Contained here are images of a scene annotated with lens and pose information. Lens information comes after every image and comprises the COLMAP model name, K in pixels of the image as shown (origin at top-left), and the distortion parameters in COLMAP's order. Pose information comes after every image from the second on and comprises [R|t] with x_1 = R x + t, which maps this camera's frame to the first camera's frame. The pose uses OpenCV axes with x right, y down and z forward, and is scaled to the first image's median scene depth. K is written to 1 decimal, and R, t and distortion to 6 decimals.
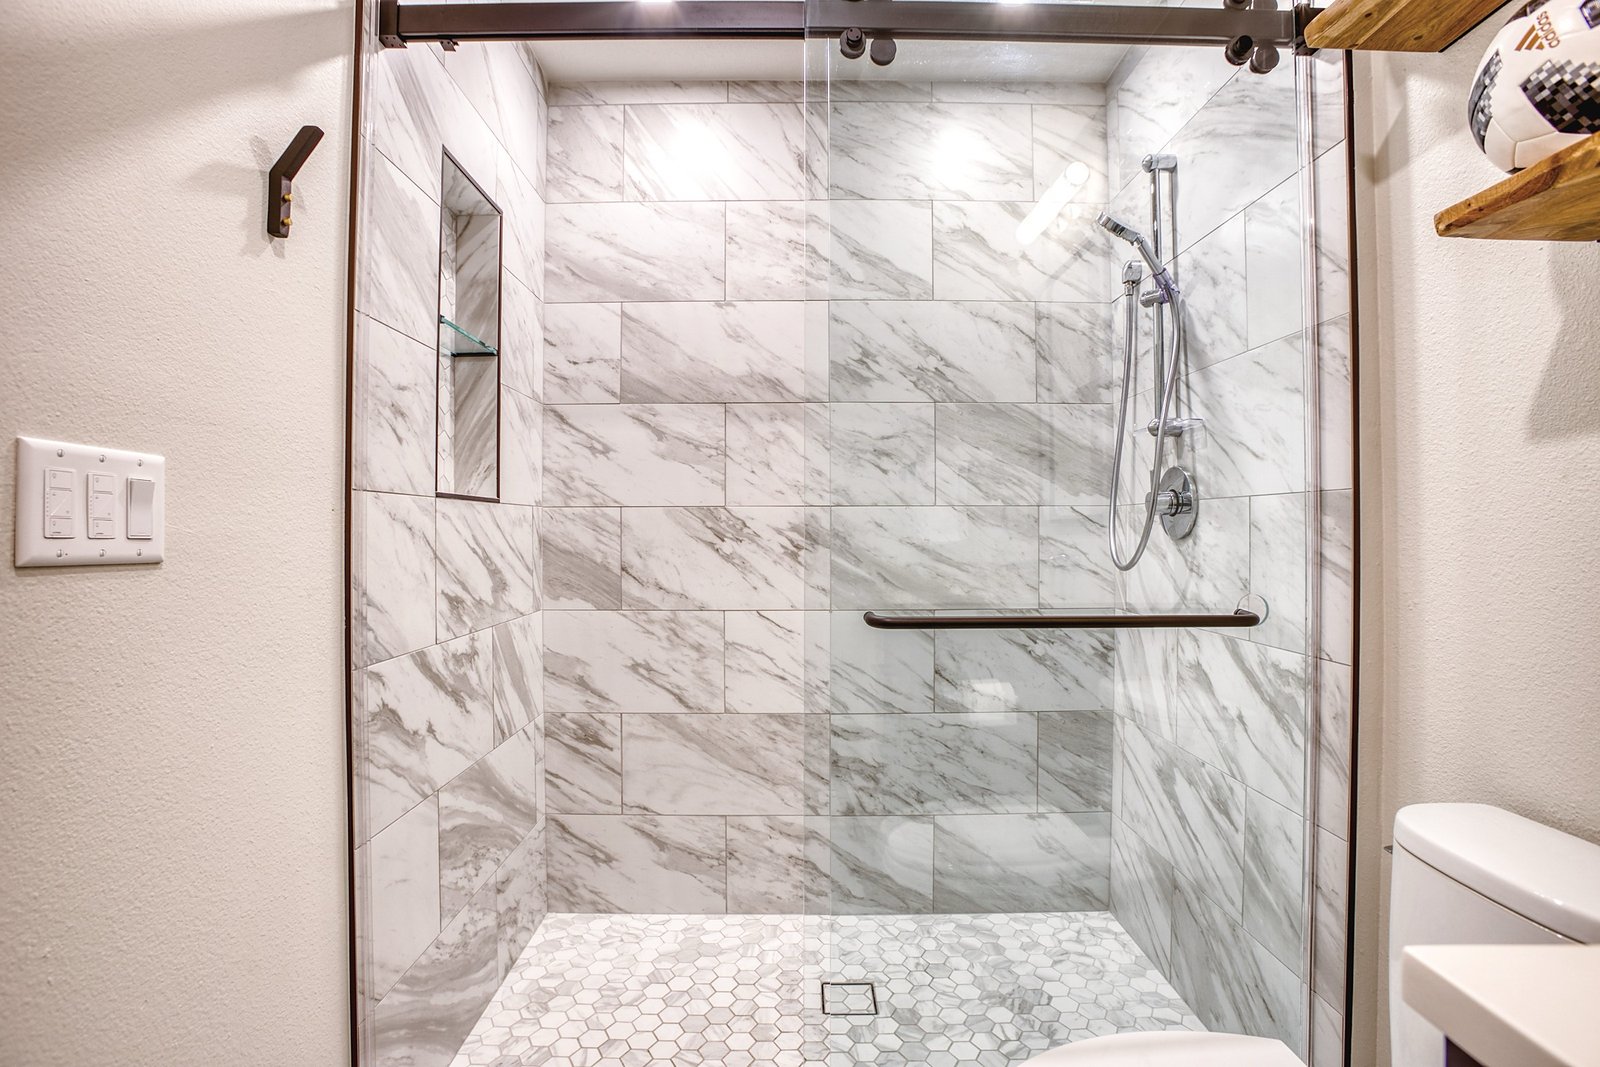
lens RADIAL K [[790.1, 0, 805.9], [0, 790.1, 523.6], [0, 0, 1]] dist [-0.073289, 0.033469]
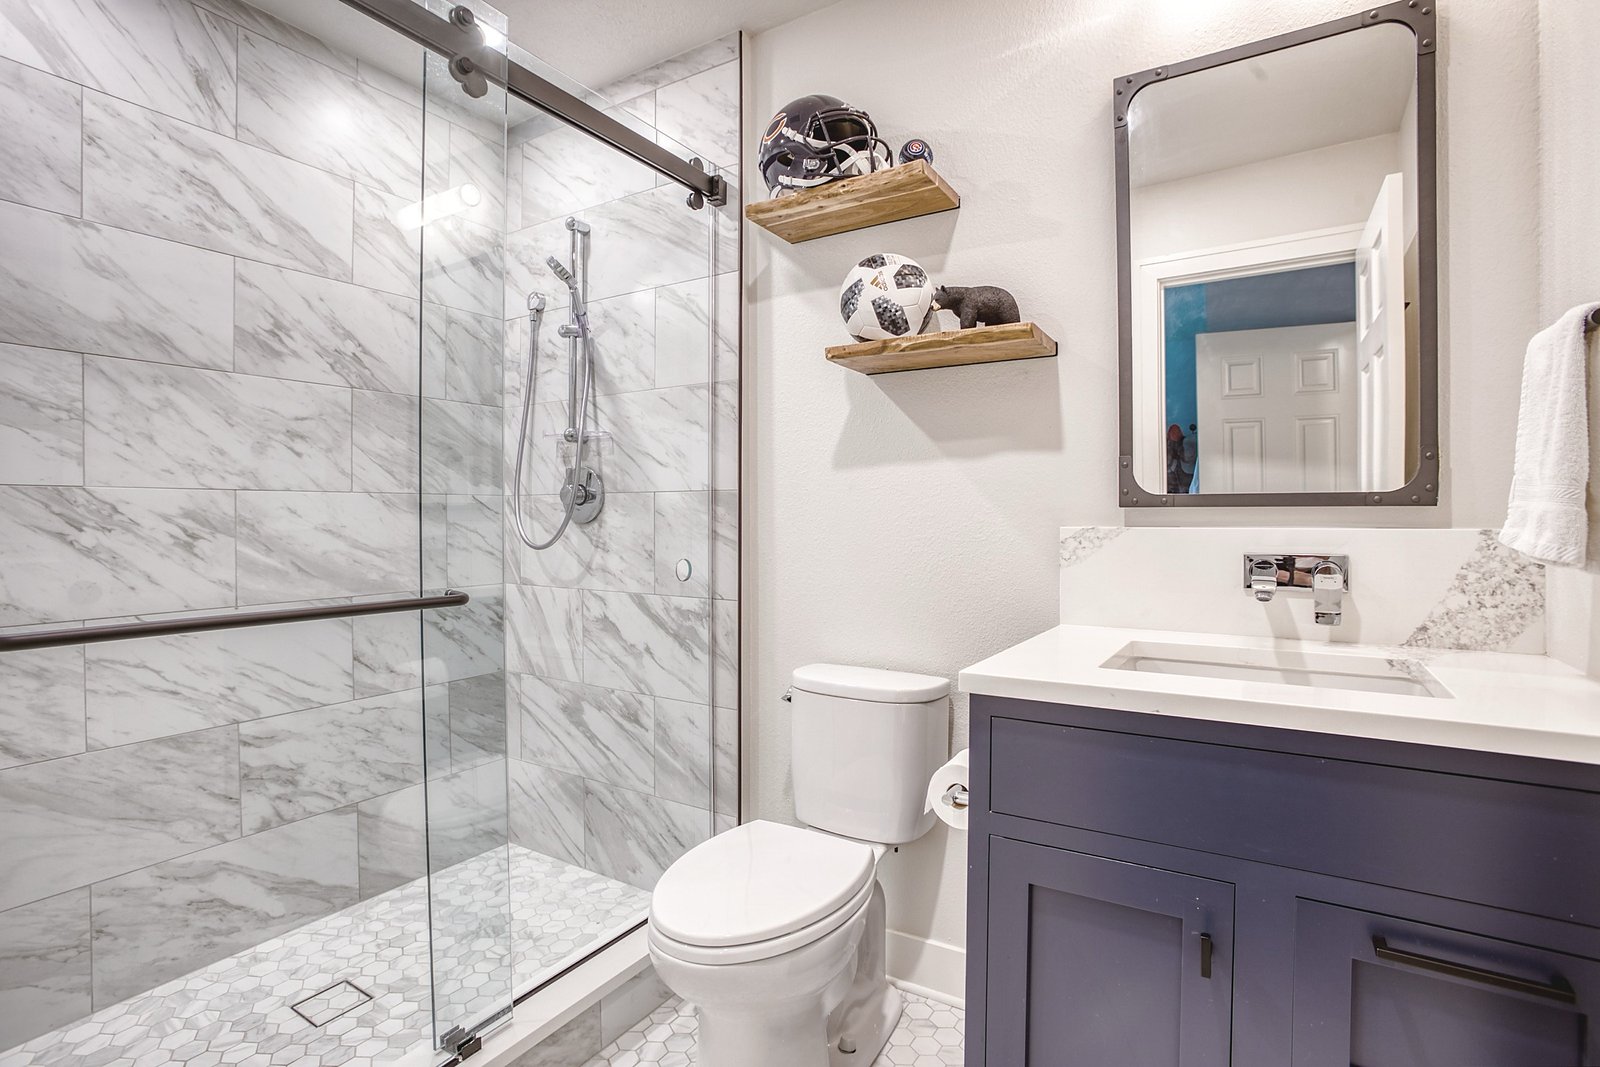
lens RADIAL K [[790.1, 0, 799.0], [0, 790.1, 522.5], [0, 0, 1]] dist [-0.073289, 0.033469]
pose [[0.533049, -0.007079, 0.846055, -0.363262], [-0.004758, 0.999924, 0.011364, 0.001993], [-0.846071, -0.010083, 0.532975, 0.005640]]
